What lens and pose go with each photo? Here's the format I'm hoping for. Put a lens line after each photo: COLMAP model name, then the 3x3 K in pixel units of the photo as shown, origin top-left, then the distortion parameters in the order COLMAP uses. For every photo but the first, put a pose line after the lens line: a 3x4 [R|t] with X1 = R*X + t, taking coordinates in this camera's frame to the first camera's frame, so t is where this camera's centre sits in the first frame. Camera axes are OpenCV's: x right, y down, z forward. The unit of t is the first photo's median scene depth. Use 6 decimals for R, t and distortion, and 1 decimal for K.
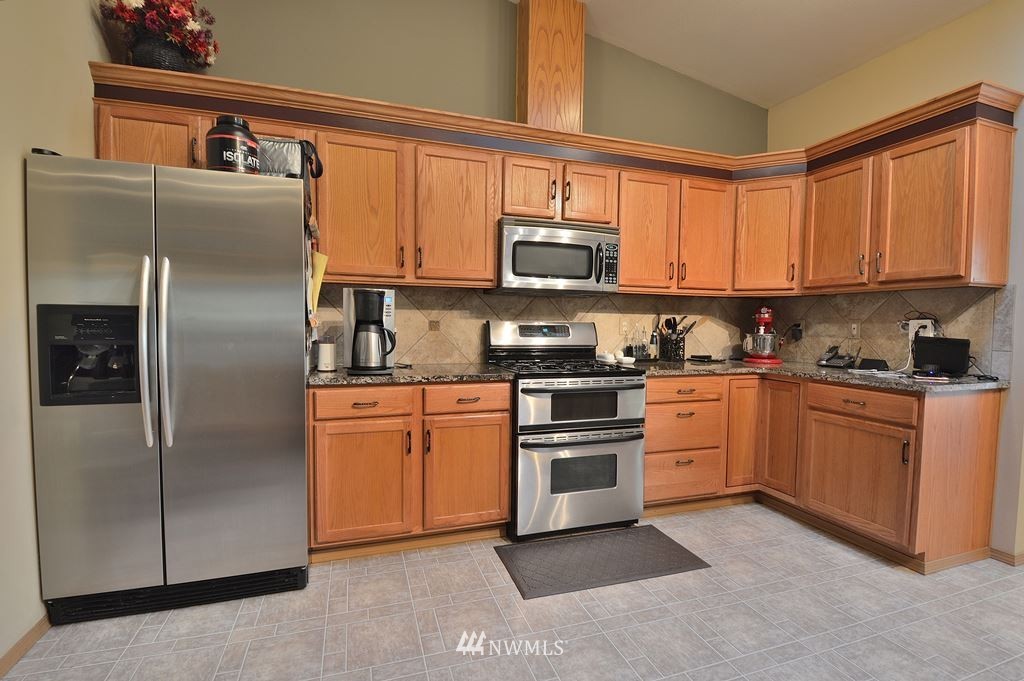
lens RADIAL K [[468.9, 0, 513.7], [0, 468.9, 347.4], [0, 0, 1]] dist [-0.012848, -0.004611]
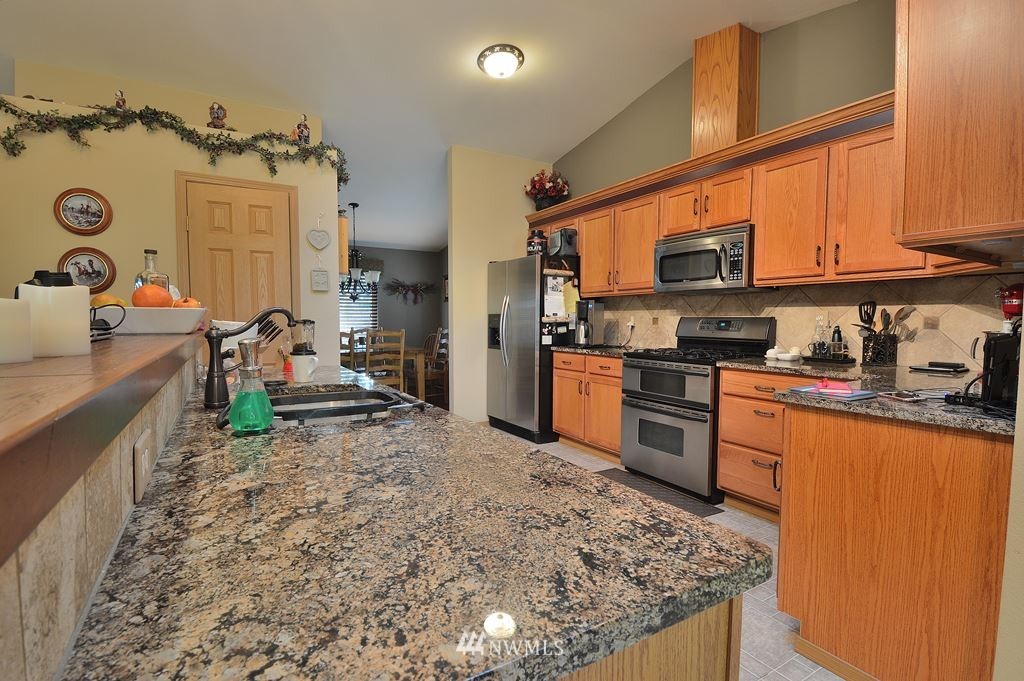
lens RADIAL K [[468.9, 0, 512.1], [0, 468.9, 343.1], [0, 0, 1]] dist [-0.012848, -0.004611]
pose [[0.210492, 0.037397, -0.976880, 1.212657], [-0.050564, 0.998347, 0.027324, 0.002894], [0.976287, 0.043644, 0.212035, 0.310682]]
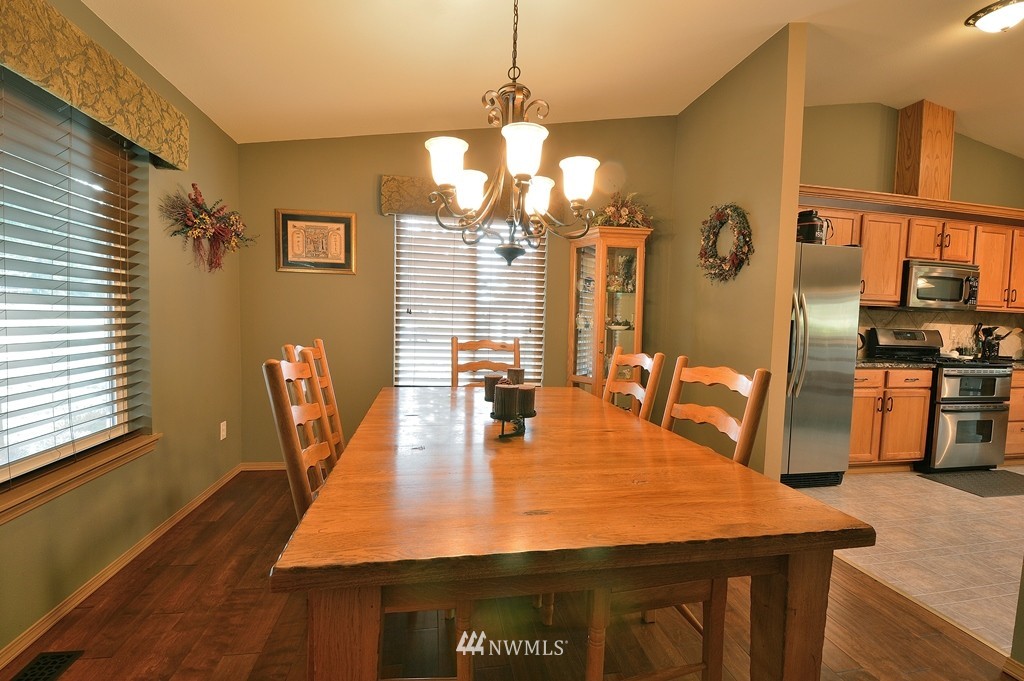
lens RADIAL K [[468.9, 0, 512.6], [0, 468.9, 340.6], [0, 0, 1]] dist [-0.012848, -0.004611]
pose [[0.990674, 0.026076, -0.133732, -1.077119], [-0.026212, 0.999656, 0.000745, 0.012065], [0.133705, 0.002768, 0.991017, -0.642924]]
